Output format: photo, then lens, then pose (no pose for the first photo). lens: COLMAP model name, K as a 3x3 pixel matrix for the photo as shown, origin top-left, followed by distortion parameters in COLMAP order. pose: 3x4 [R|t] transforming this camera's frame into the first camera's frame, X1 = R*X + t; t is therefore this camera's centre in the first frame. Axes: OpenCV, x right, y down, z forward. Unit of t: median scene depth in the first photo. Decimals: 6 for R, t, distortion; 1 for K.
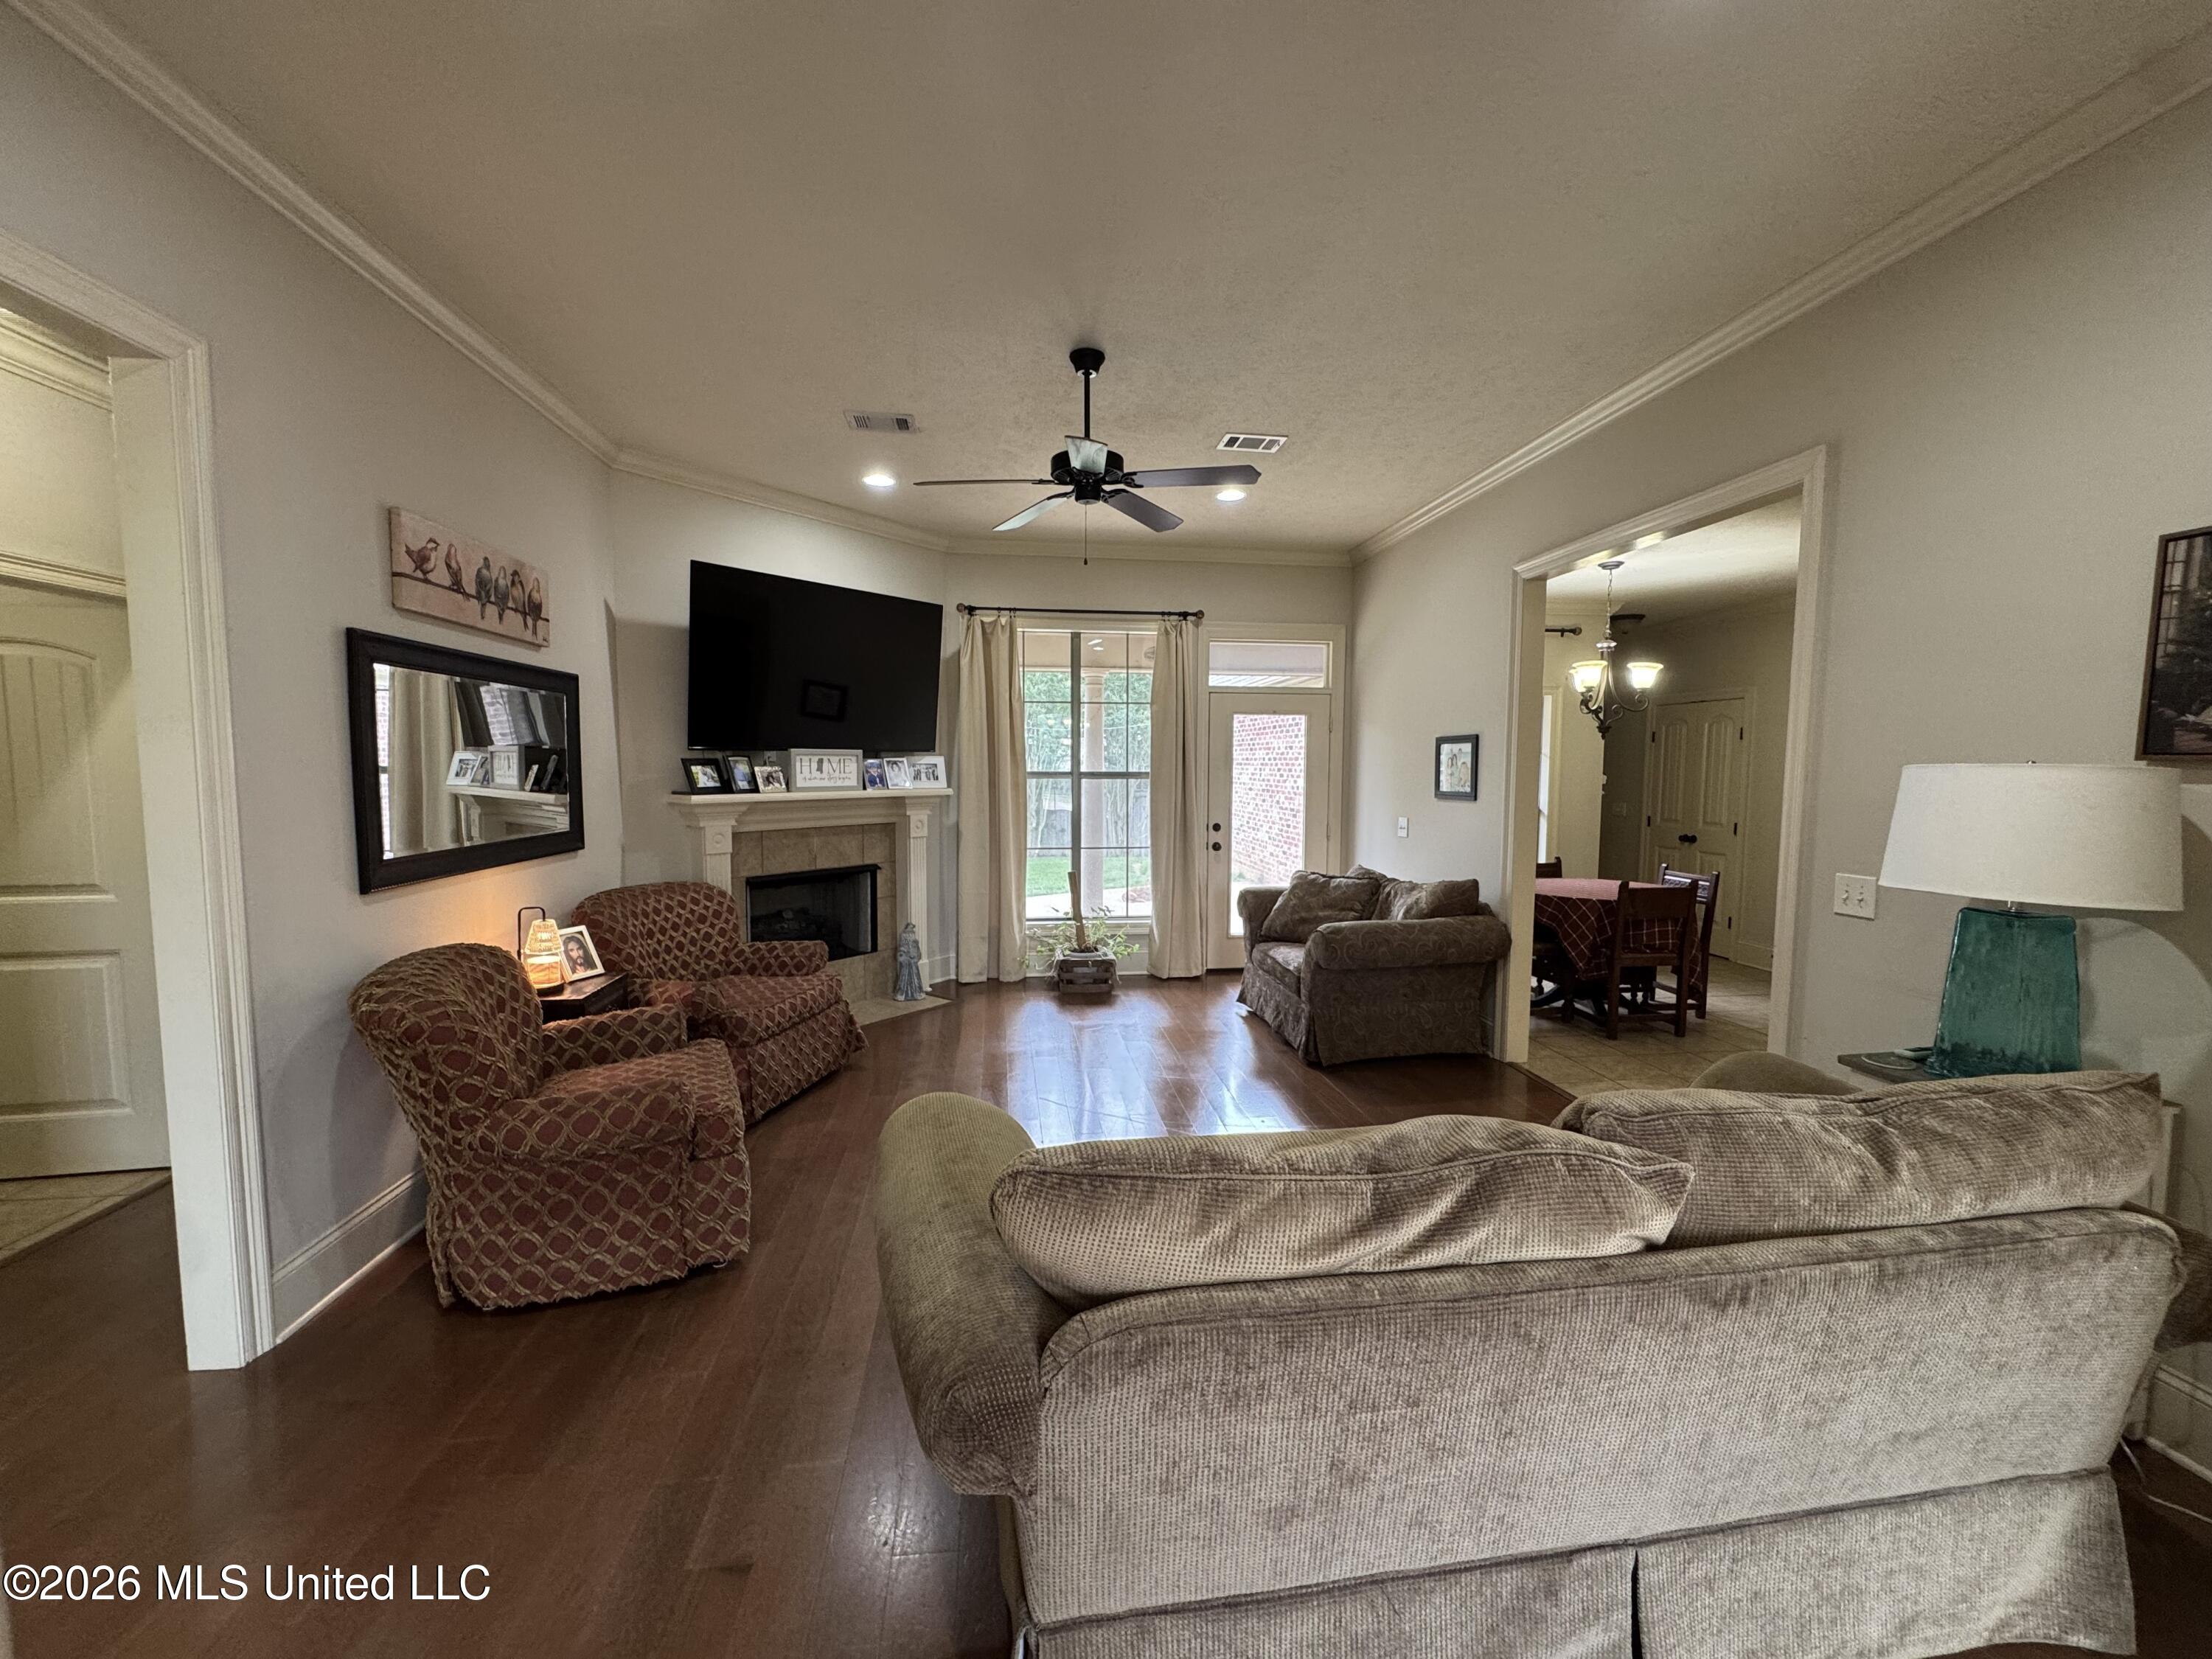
lens RADIAL K [[884.1, 0, 1103.9], [0, 884.1, 827.1], [0, 0, 1]] dist [-0.002928, -0.000138]
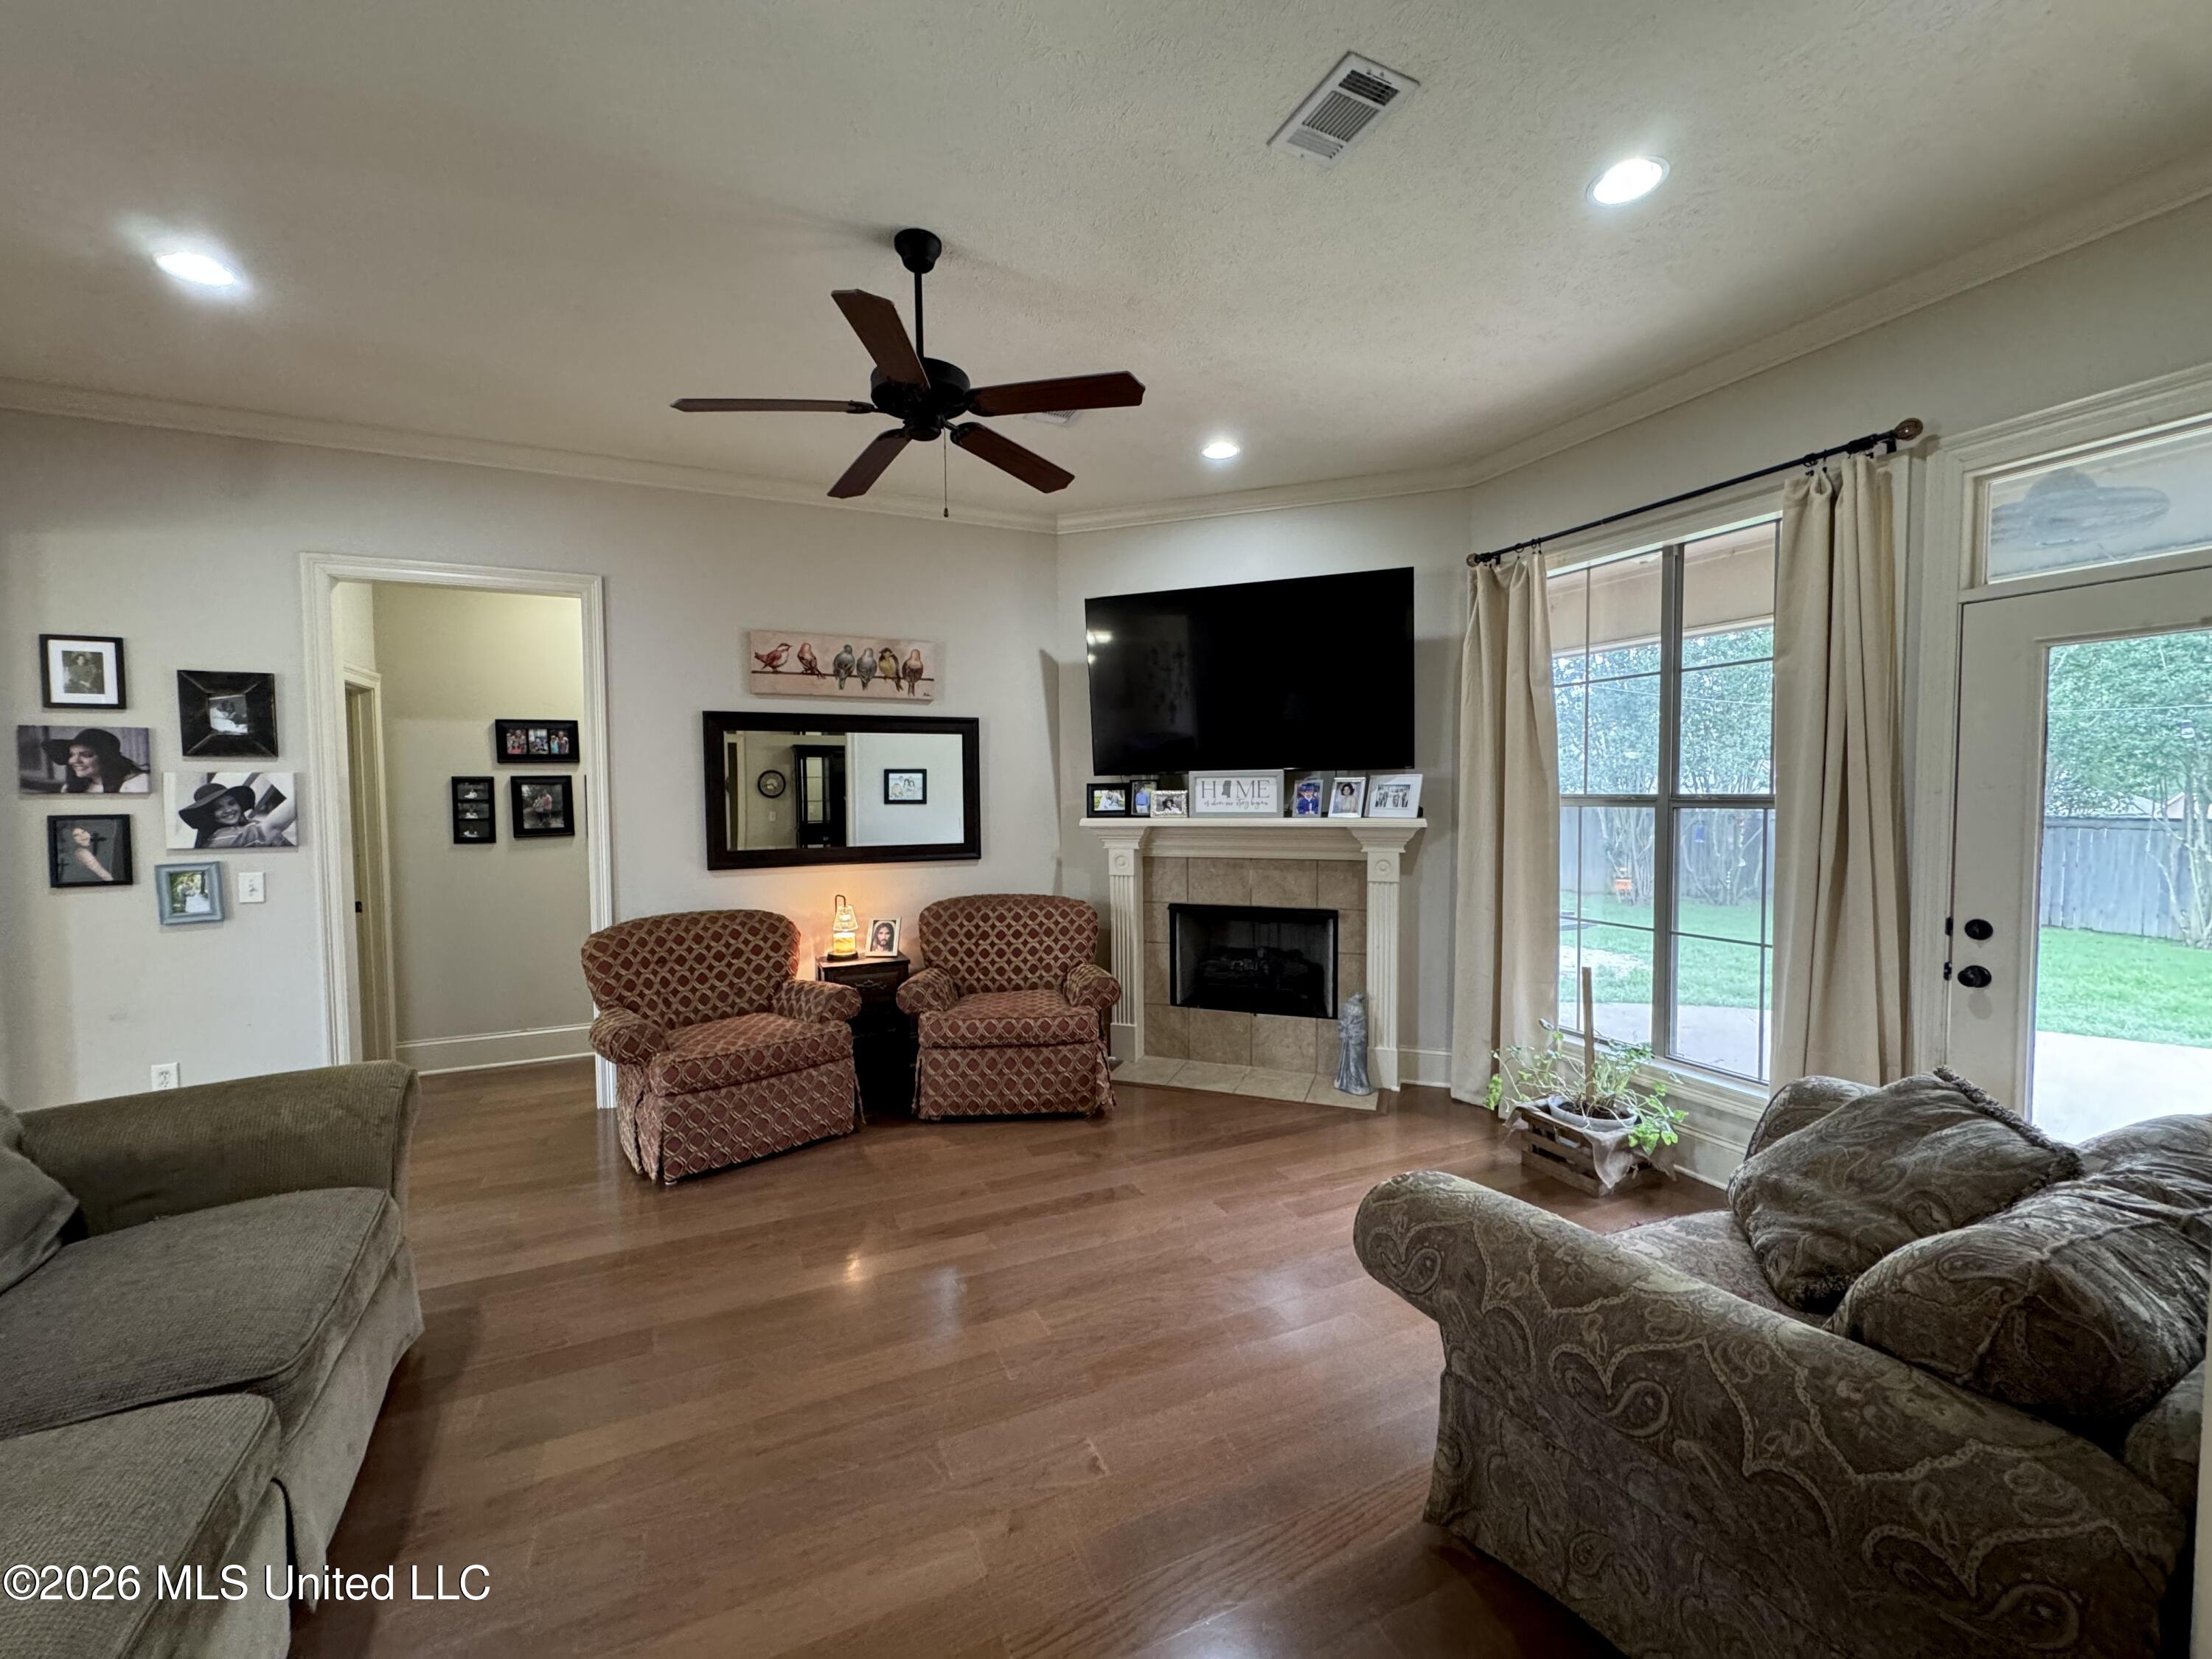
lens RADIAL K [[884.1, 0, 1106.6], [0, 884.1, 825.1], [0, 0, 1]] dist [-0.002928, -0.000138]
pose [[0.302680, 0.030119, -0.952616, 0.531377], [-0.057975, 0.998232, 0.013141, -0.040605], [0.951327, 0.051251, 0.303891, 0.661824]]
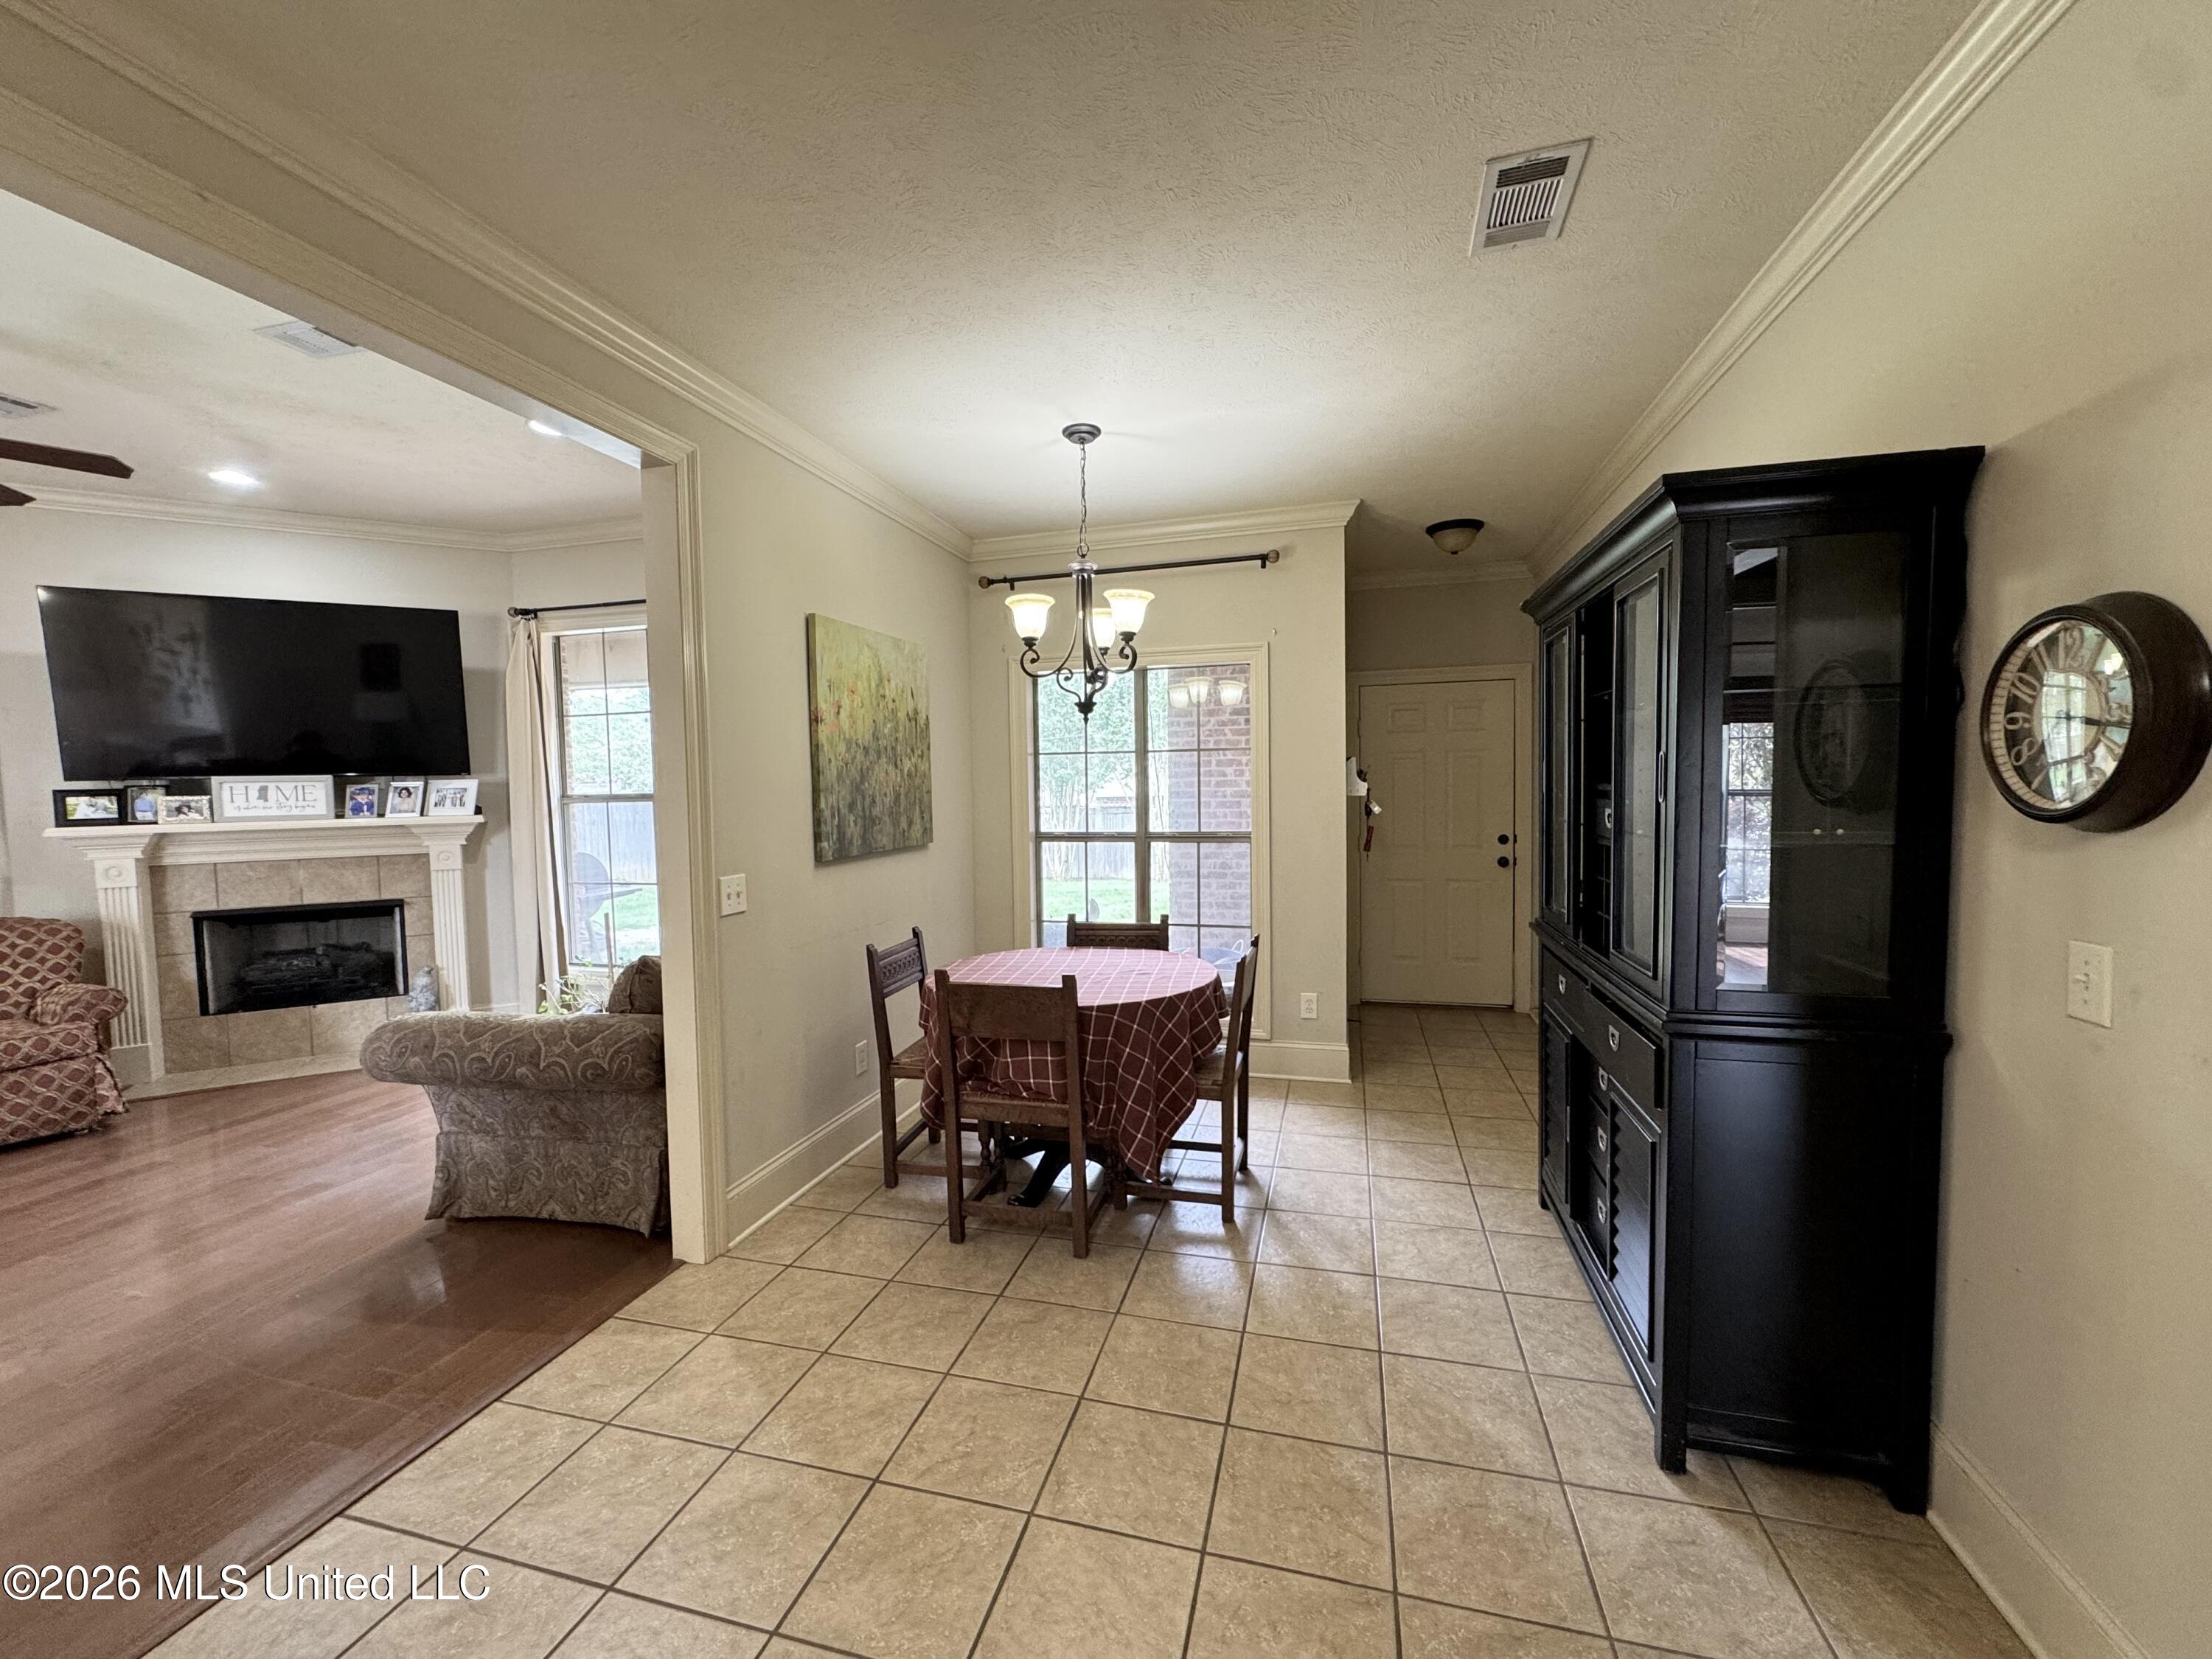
lens RADIAL K [[884.1, 0, 1107.3], [0, 884.1, 830.0], [0, 0, 1]] dist [-0.002928, -0.000138]
pose [[0.926605, -0.001742, -0.376031, 0.915550], [-0.004216, 0.999878, -0.015023, -0.022722], [0.376012, 0.015505, 0.926485, 0.511189]]
